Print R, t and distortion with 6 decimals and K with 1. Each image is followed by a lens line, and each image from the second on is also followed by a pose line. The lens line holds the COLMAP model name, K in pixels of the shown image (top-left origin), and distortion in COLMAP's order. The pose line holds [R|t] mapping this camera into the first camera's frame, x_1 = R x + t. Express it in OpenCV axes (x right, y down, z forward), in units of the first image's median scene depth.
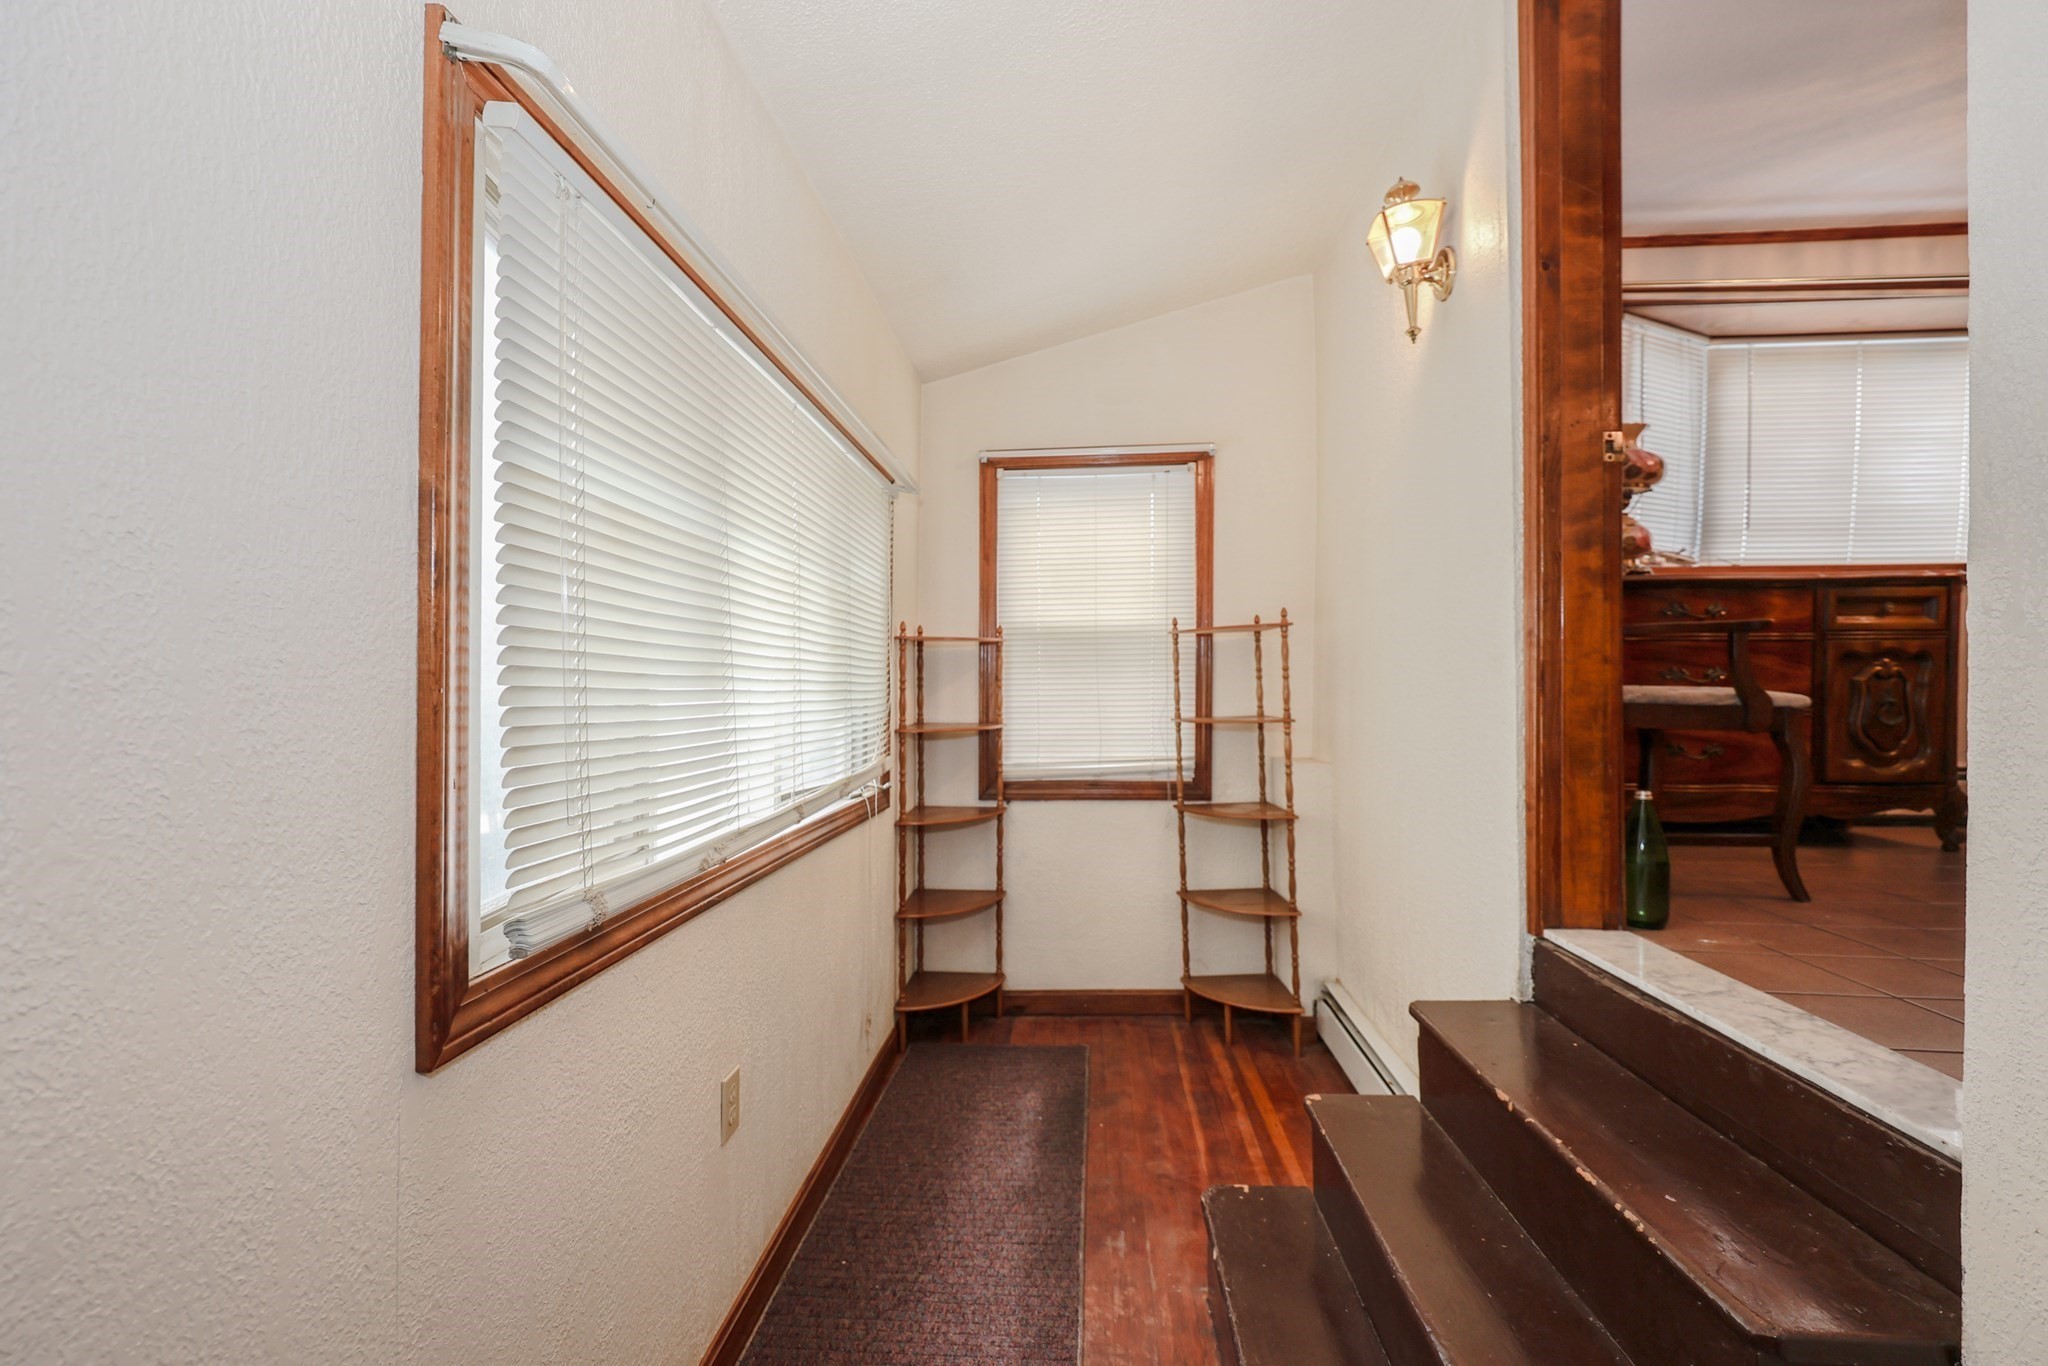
lens RADIAL K [[842.0, 0, 1035.9], [0, 842.0, 678.7], [0, 0, 1]] dist [-0.001135, -0.000962]
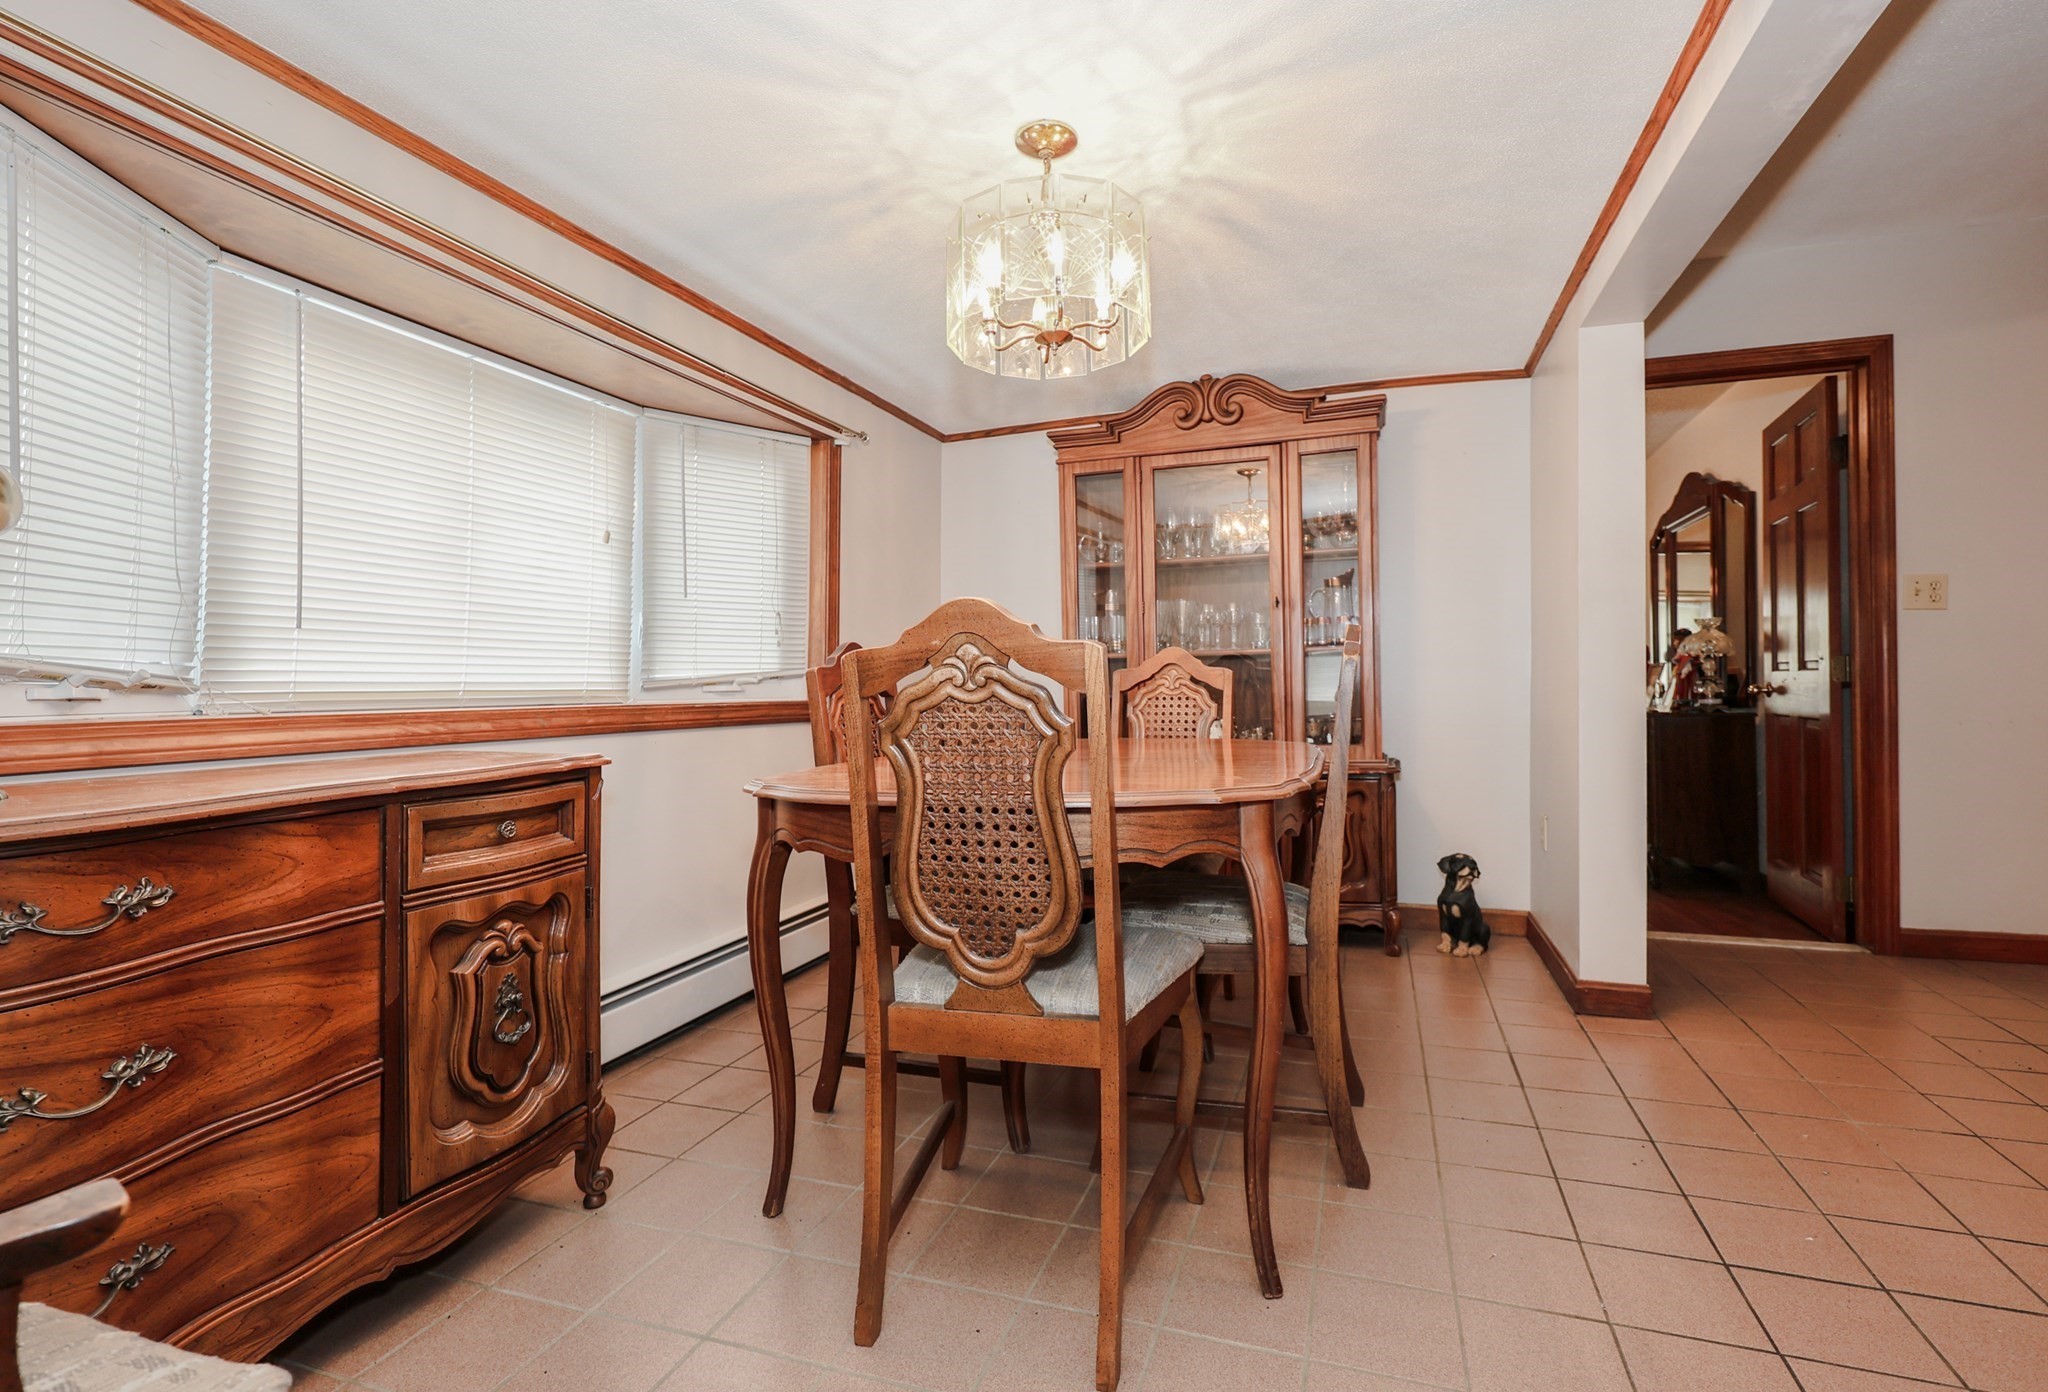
lens RADIAL K [[932.5, 0, 1030.5], [0, 932.5, 681.0], [0, 0, 1]] dist [0.002690, -0.000591]
pose [[0.272313, 0.003022, 0.962204, 0.513859], [0.019271, 0.999777, -0.008594, -0.169544], [-0.962016, 0.020883, 0.272194, 0.496080]]
